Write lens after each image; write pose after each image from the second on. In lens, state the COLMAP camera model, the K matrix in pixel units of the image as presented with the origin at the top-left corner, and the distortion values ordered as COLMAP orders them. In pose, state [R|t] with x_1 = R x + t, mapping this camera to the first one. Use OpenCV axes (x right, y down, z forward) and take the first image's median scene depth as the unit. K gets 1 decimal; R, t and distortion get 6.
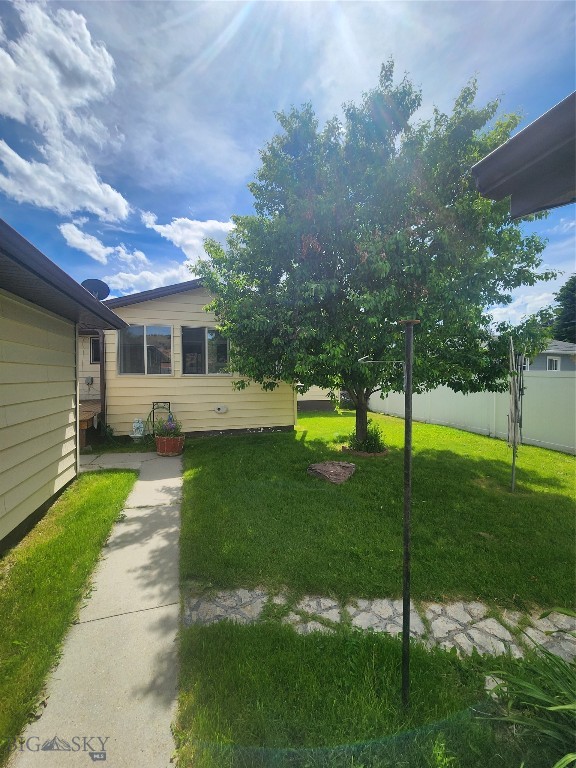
lens RADIAL K [[312.8, 0, 295.1], [0, 312.8, 383.6], [0, 0, 1]] dist [0.006045, -0.001160]
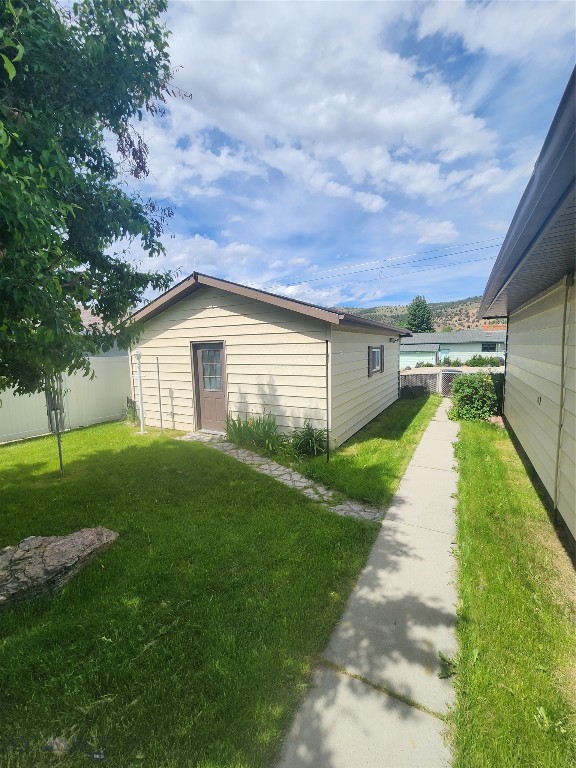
lens RADIAL K [[312.8, 0, 291.4], [0, 312.8, 383.7], [0, 0, 1]] dist [0.006045, -0.001160]
pose [[-0.679122, -0.066926, 0.730968, -0.947979], [0.038771, 0.991174, 0.126771, -0.098263], [-0.733000, 0.114433, -0.670534, 1.918677]]
